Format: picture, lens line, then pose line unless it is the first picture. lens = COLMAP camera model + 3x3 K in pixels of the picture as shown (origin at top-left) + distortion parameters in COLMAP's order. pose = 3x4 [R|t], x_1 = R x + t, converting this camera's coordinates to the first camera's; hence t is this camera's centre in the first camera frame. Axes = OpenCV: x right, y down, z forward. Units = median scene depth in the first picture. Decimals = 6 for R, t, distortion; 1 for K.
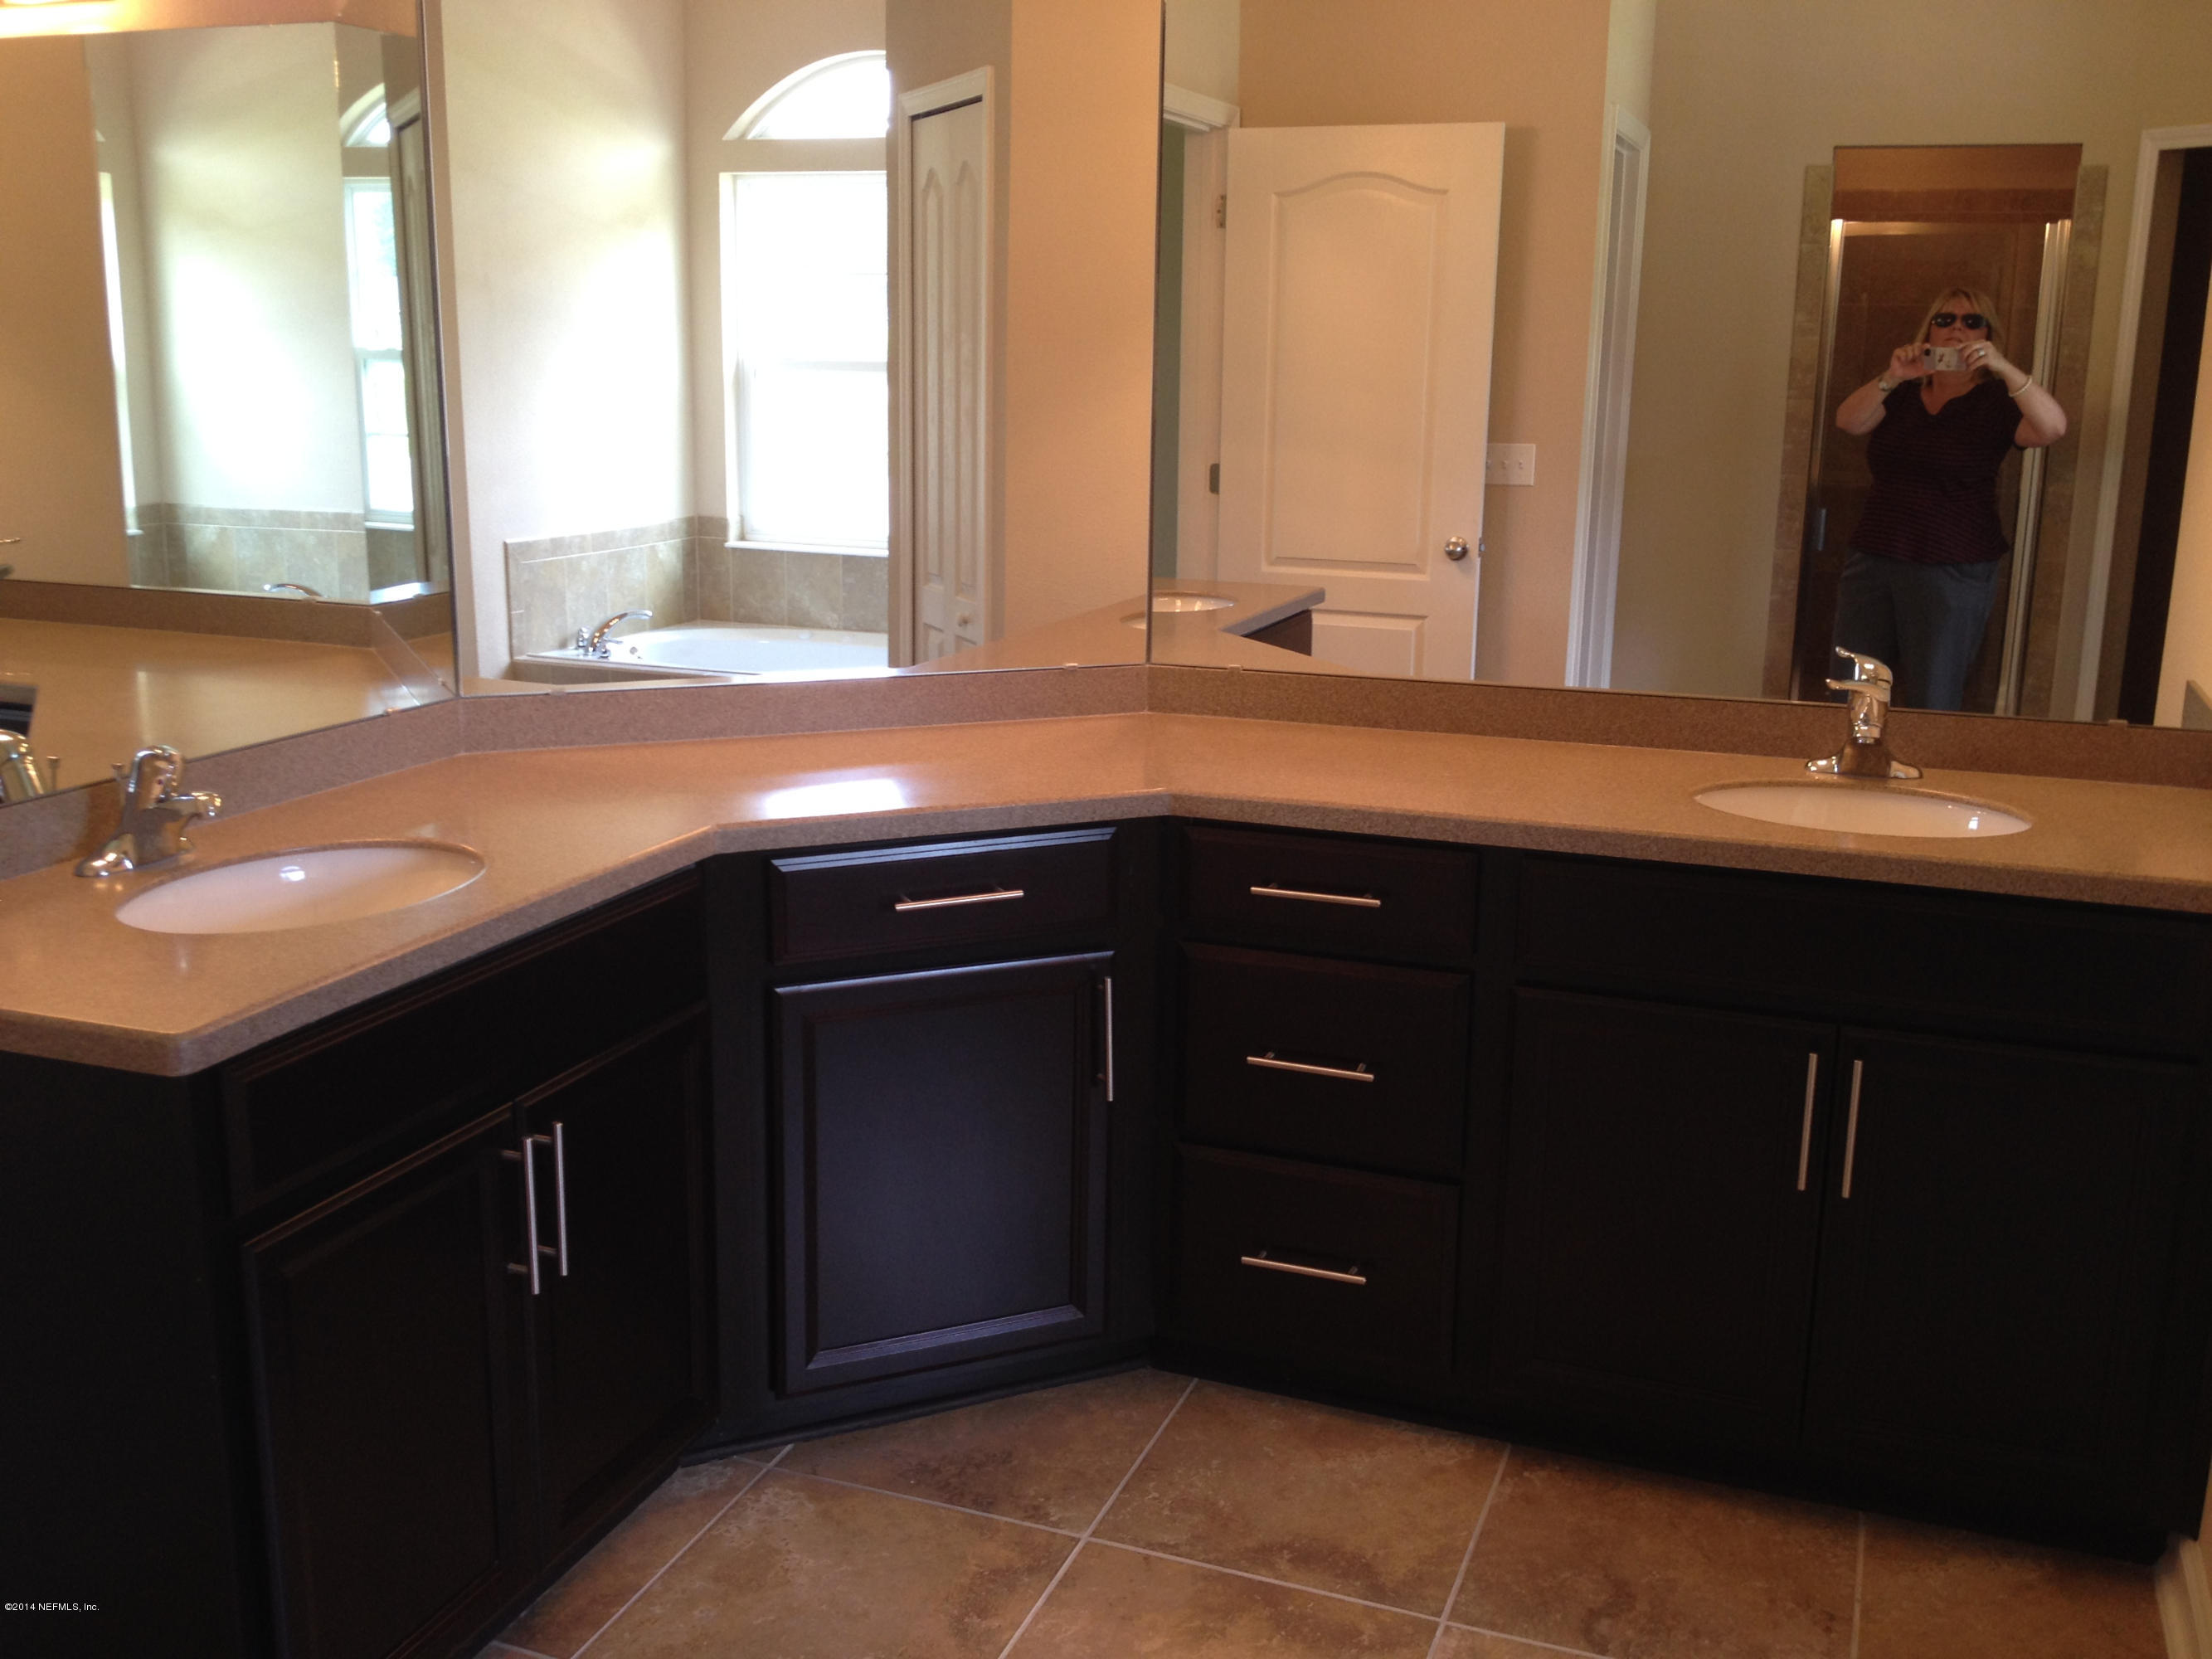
lens RADIAL K [[2072.7, 0, 1109.1], [0, 2072.7, 829.9], [0, 0, 1]] dist [0.049221, 0.000000]
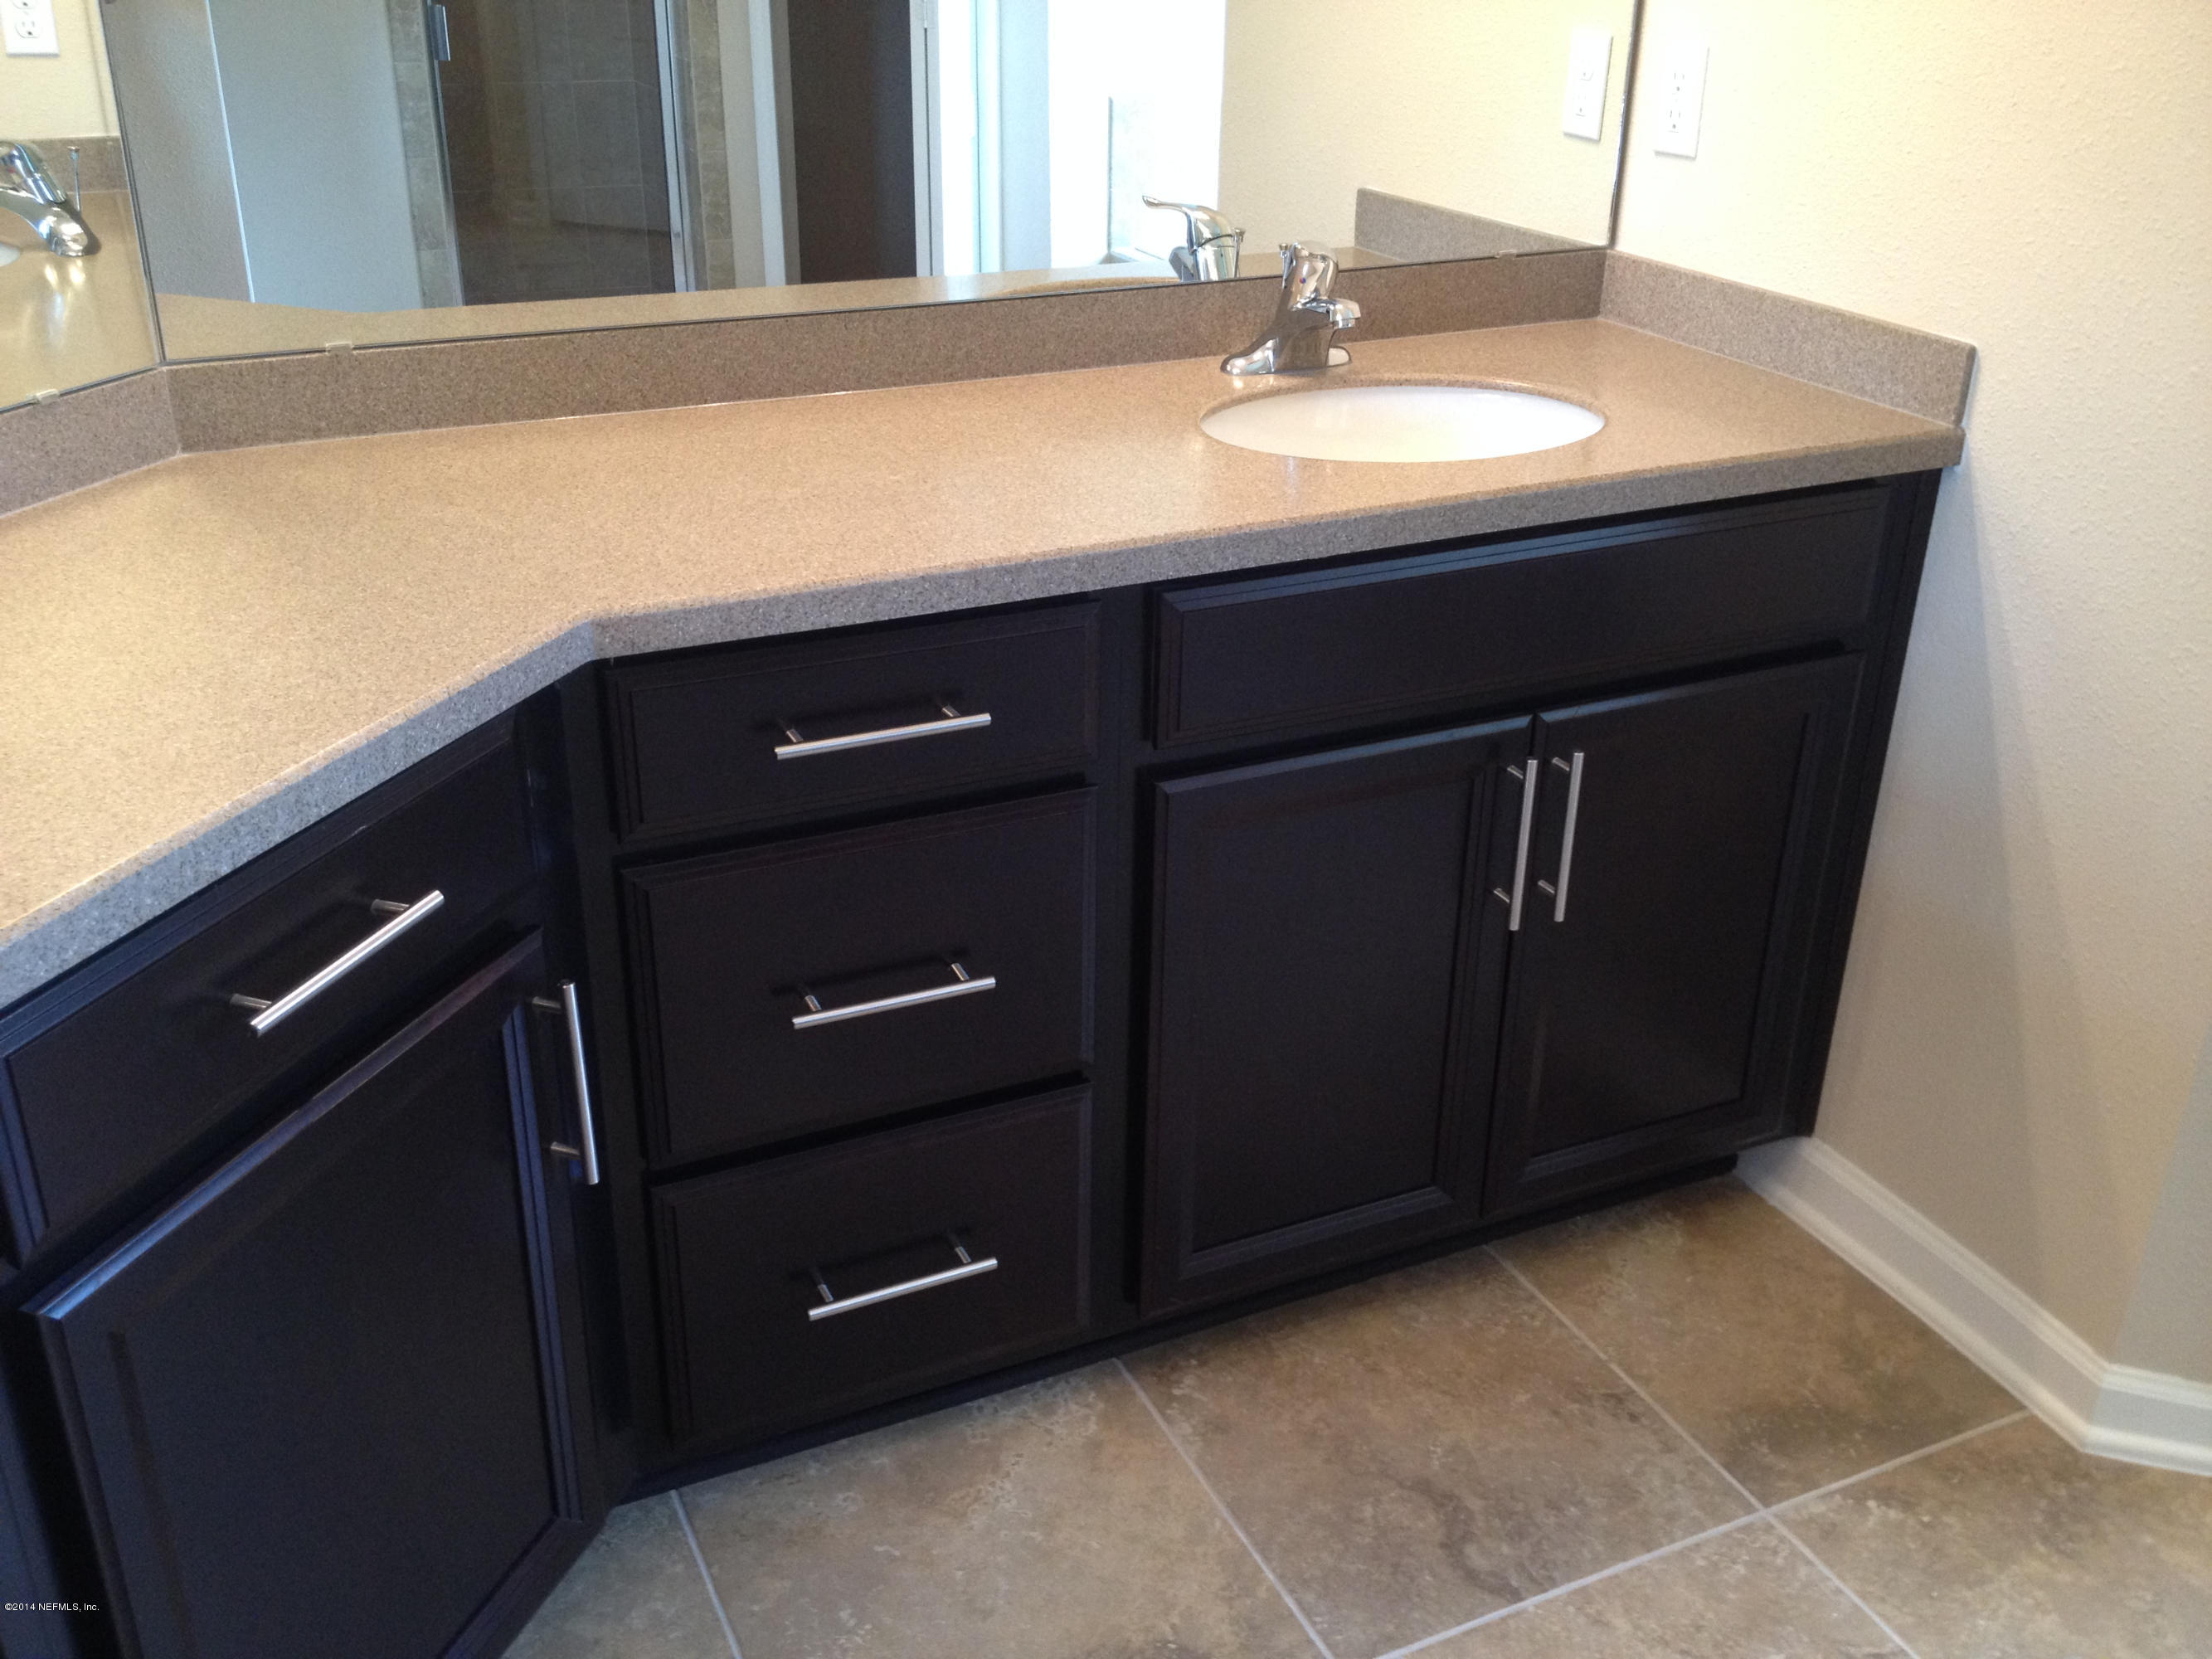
lens RADIAL K [[2072.7, 0, 1100.0], [0, 2072.7, 829.9], [0, 0, 1]] dist [0.049221, 0.000000]
pose [[0.693474, -0.310427, 0.650176, -0.239268], [0.158713, 0.946071, 0.282419, -0.095039], [-0.702783, -0.092659, 0.705344, 0.513973]]
